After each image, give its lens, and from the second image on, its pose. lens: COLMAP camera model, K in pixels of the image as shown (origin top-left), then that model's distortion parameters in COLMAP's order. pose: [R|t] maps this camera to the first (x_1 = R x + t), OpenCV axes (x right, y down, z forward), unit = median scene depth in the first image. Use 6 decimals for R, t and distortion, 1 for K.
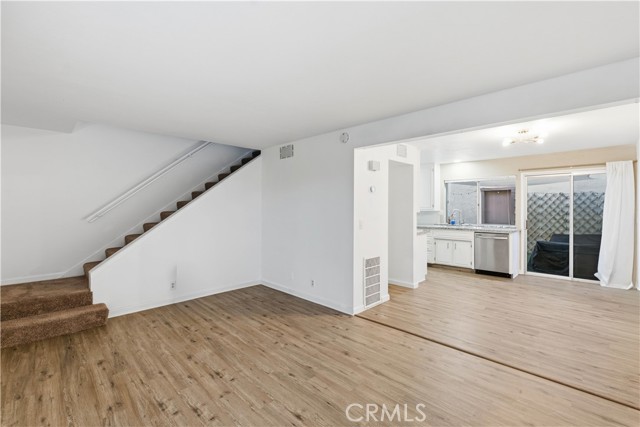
lens RADIAL K [[282.1, 0, 331.9], [0, 282.1, 207.1], [0, 0, 1]] dist [-0.004661, 0.000257]
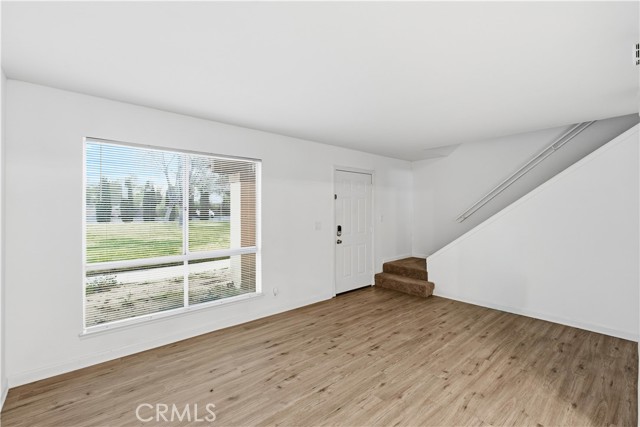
lens RADIAL K [[282.1, 0, 322.9], [0, 282.1, 211.2], [0, 0, 1]] dist [-0.004661, 0.000257]
pose [[-0.076097, 0.002709, -0.997097, 0.665462], [0.000774, 0.999996, 0.002657, -0.002878], [0.997100, -0.000569, -0.076098, 0.691431]]
